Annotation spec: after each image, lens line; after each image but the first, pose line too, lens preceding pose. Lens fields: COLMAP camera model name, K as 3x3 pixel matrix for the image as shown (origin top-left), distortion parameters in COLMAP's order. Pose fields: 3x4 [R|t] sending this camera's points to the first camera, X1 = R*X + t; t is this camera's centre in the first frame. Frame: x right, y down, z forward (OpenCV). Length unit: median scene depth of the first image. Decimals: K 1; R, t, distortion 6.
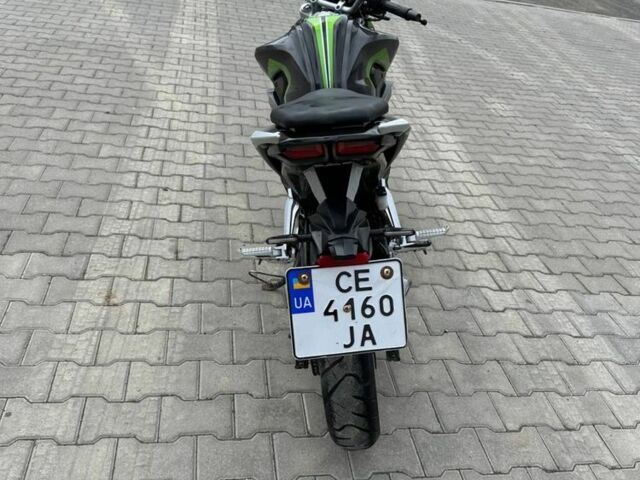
lens RADIAL K [[600.2, 0, 320.0], [0, 600.2, 240.0], [0, 0, 1]] dist [0.009499, -0.006257]
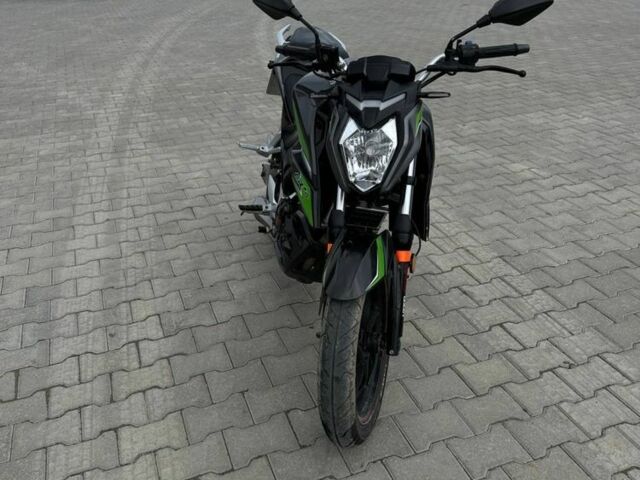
lens RADIAL K [[600.2, 0, 320.0], [0, 600.2, 240.0], [0, 0, 1]] dist [0.009499, -0.006257]
pose [[-0.971469, -0.010755, -0.236924, 0.261971], [-0.206143, 0.532271, 0.821092, -0.848125], [0.117277, 0.846505, -0.519302, 1.446333]]
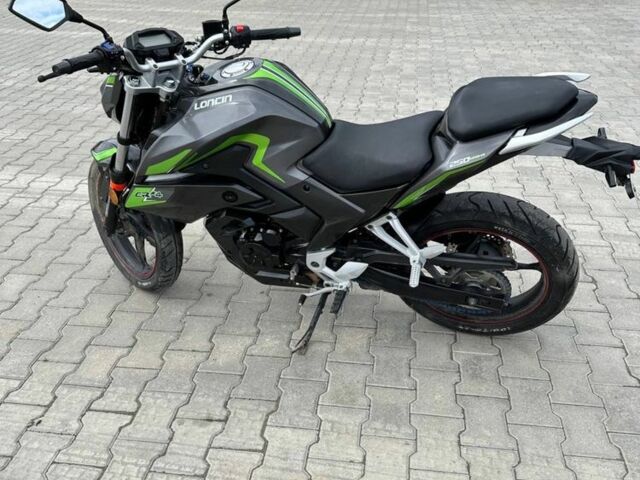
lens RADIAL K [[600.2, 0, 320.0], [0, 600.2, 240.0], [0, 0, 1]] dist [0.009499, -0.006257]
pose [[0.280854, -0.594409, 0.753524, -0.651609], [0.542374, 0.746034, 0.386347, -0.380995], [-0.791803, 0.300185, 0.531919, 0.398613]]
